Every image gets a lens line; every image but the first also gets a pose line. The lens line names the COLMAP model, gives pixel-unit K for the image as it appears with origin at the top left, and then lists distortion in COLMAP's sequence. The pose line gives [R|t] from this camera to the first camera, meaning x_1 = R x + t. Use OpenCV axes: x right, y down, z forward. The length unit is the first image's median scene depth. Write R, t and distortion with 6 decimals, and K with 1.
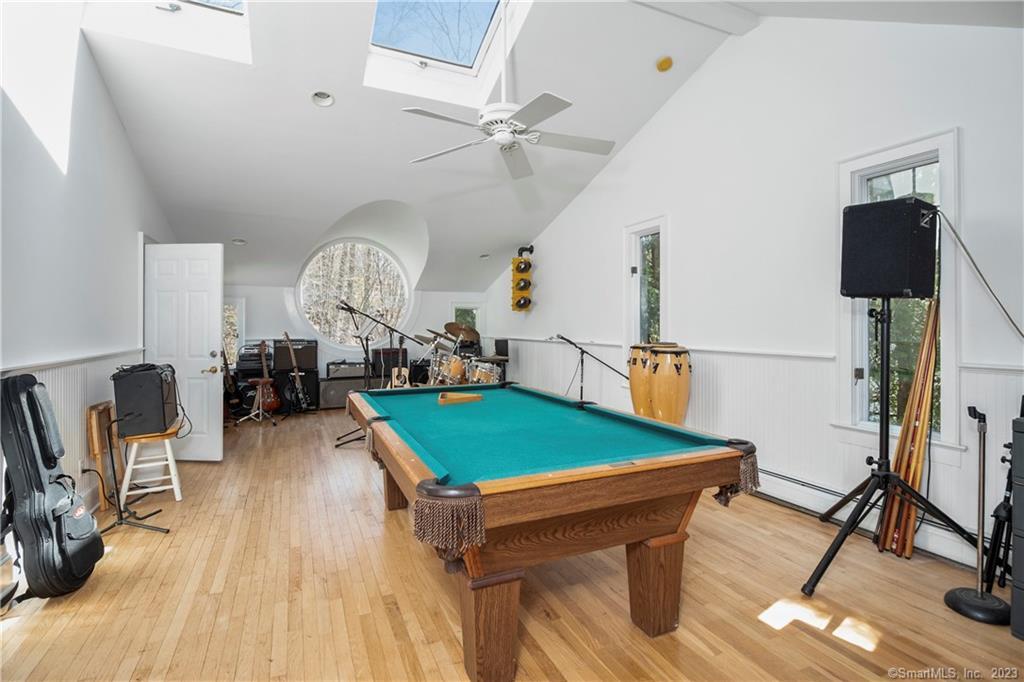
lens RADIAL K [[478.5, 0, 513.7], [0, 478.5, 334.8], [0, 0, 1]] dist [-0.003550, -0.005447]
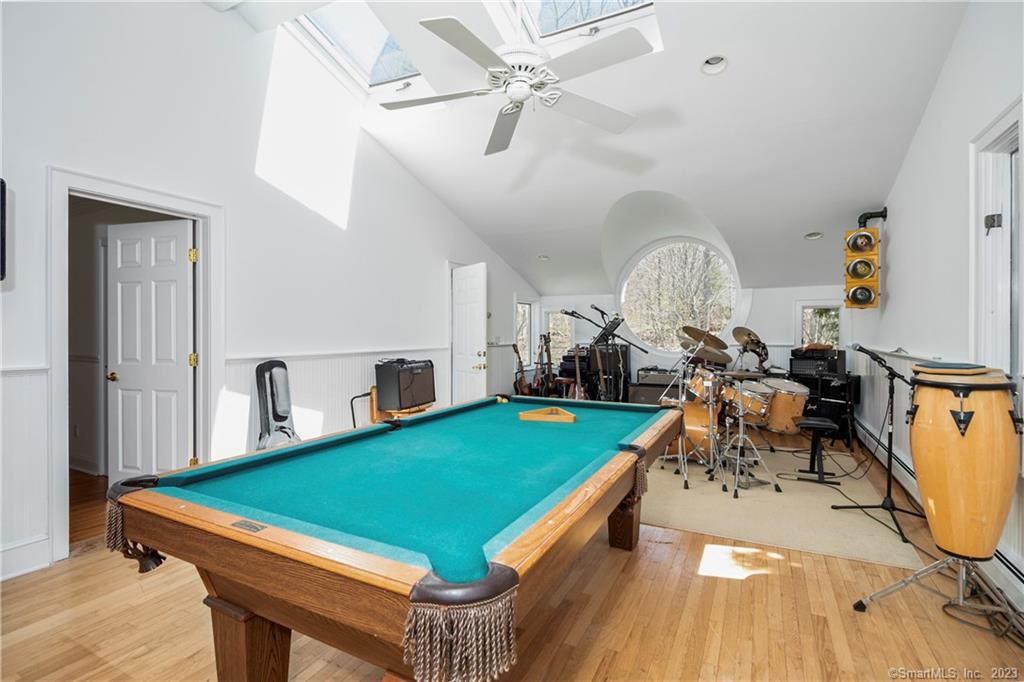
lens RADIAL K [[478.5, 0, 514.1], [0, 478.5, 337.0], [0, 0, 1]] dist [-0.003550, -0.005447]
pose [[0.619504, 0.010843, -0.784919, 0.313625], [-0.015361, 0.999881, 0.001688, -0.004247], [0.784843, 0.011012, 0.619597, 0.267938]]
